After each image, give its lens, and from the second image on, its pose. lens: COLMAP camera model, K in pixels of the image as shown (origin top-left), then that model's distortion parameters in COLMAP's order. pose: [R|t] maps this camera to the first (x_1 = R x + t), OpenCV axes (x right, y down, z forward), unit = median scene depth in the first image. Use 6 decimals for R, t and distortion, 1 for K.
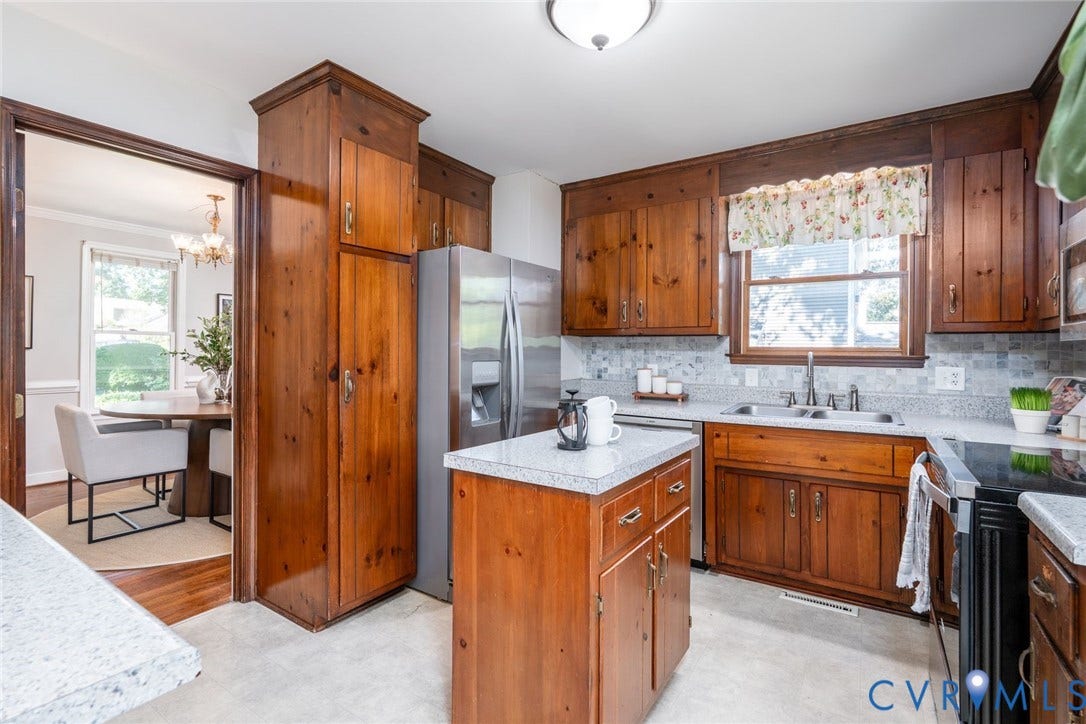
lens RADIAL K [[495.0, 0, 545.4], [0, 495.0, 348.0], [0, 0, 1]] dist [-0.001176, -0.000096]
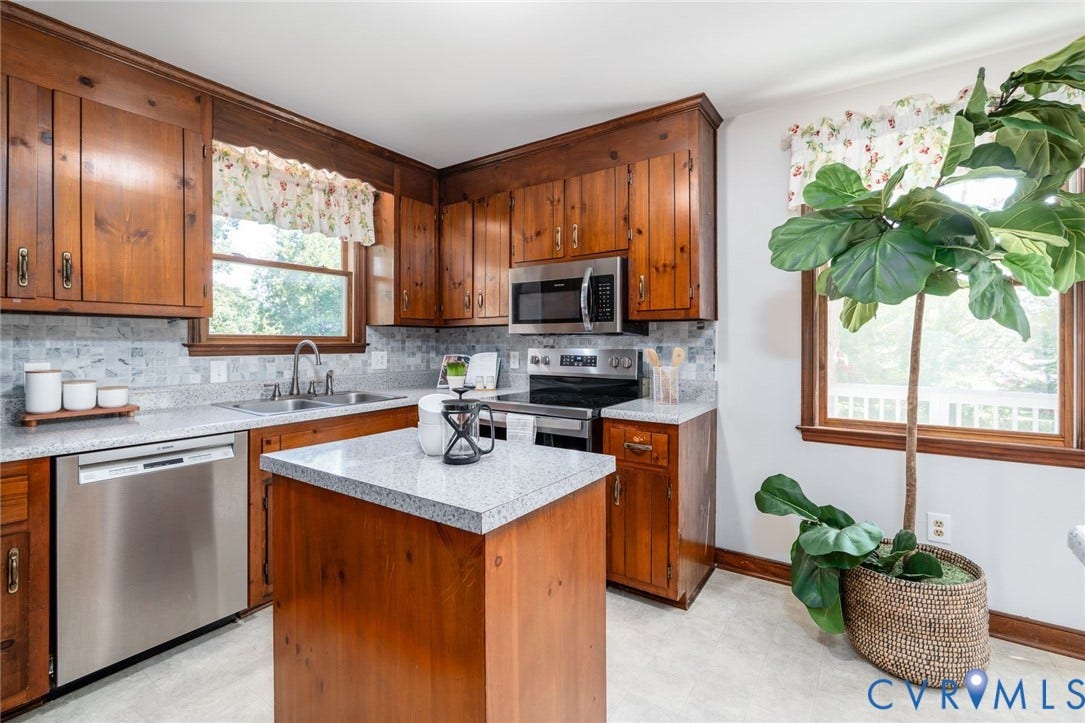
lens RADIAL K [[490.9, 0, 543.5], [0, 490.9, 341.9], [0, 0, 1]] dist [-0.001633, -0.000246]
pose [[0.017237, -0.006353, 0.999831, -0.432526], [-0.004217, 0.999970, 0.006427, 0.002775], [-0.999843, -0.004327, 0.017209, 0.502506]]
